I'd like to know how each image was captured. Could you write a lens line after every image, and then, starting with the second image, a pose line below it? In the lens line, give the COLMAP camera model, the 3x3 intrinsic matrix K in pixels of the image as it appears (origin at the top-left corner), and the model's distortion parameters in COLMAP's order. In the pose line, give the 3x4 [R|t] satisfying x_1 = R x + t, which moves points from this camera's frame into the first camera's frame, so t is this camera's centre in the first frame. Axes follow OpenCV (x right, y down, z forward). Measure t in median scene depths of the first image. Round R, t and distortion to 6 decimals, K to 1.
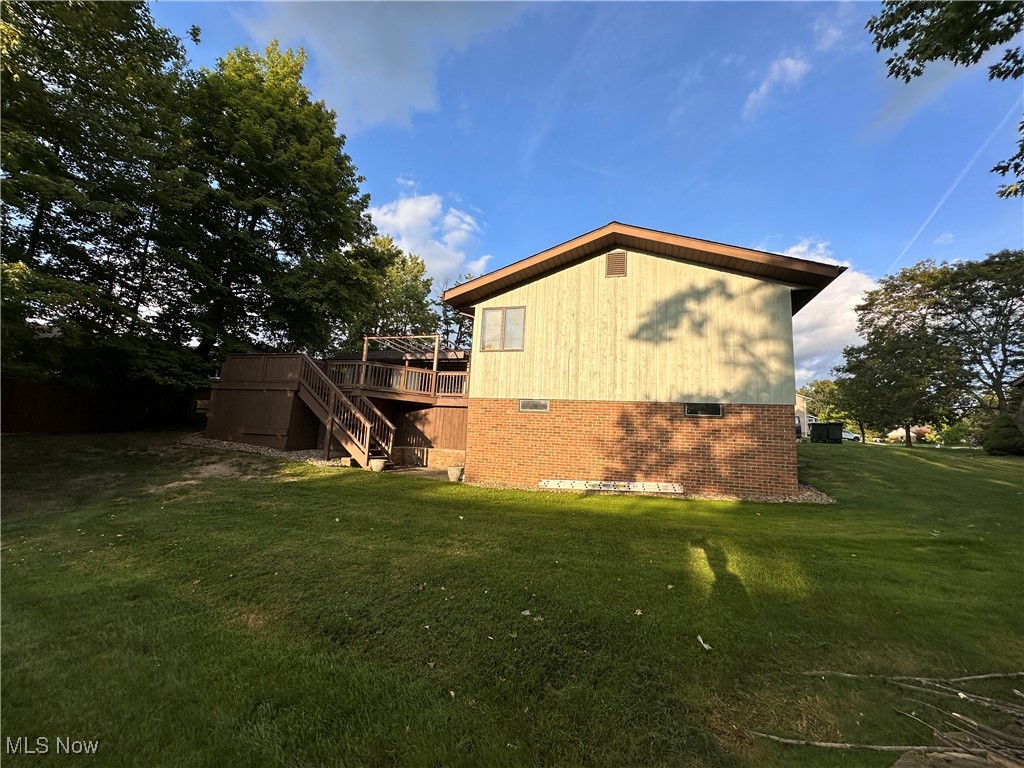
lens RADIAL K [[407.4, 0, 511.3], [0, 407.4, 385.0], [0, 0, 1]] dist [-0.002394, 0.000134]
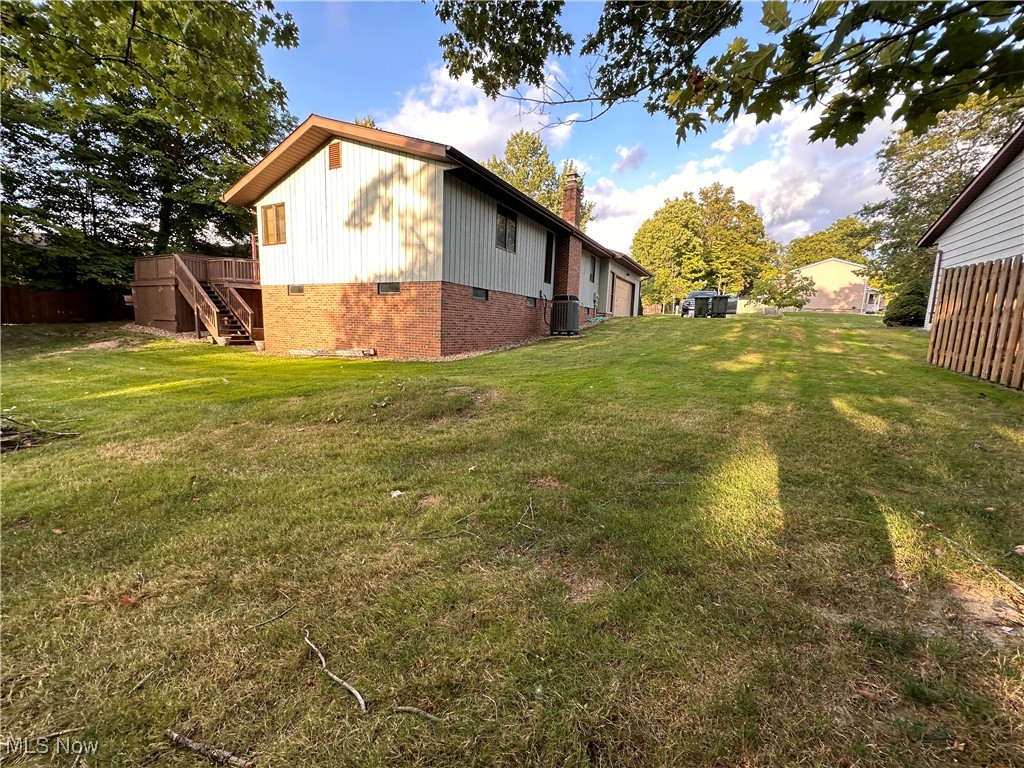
lens RADIAL K [[407.4, 0, 512.9], [0, 407.4, 379.0], [0, 0, 1]] dist [-0.002394, 0.000134]
pose [[0.980455, 0.005497, -0.196668, 1.011162], [0.044501, 0.967508, 0.248893, 0.037879], [0.191646, -0.252780, 0.948353, -0.104477]]
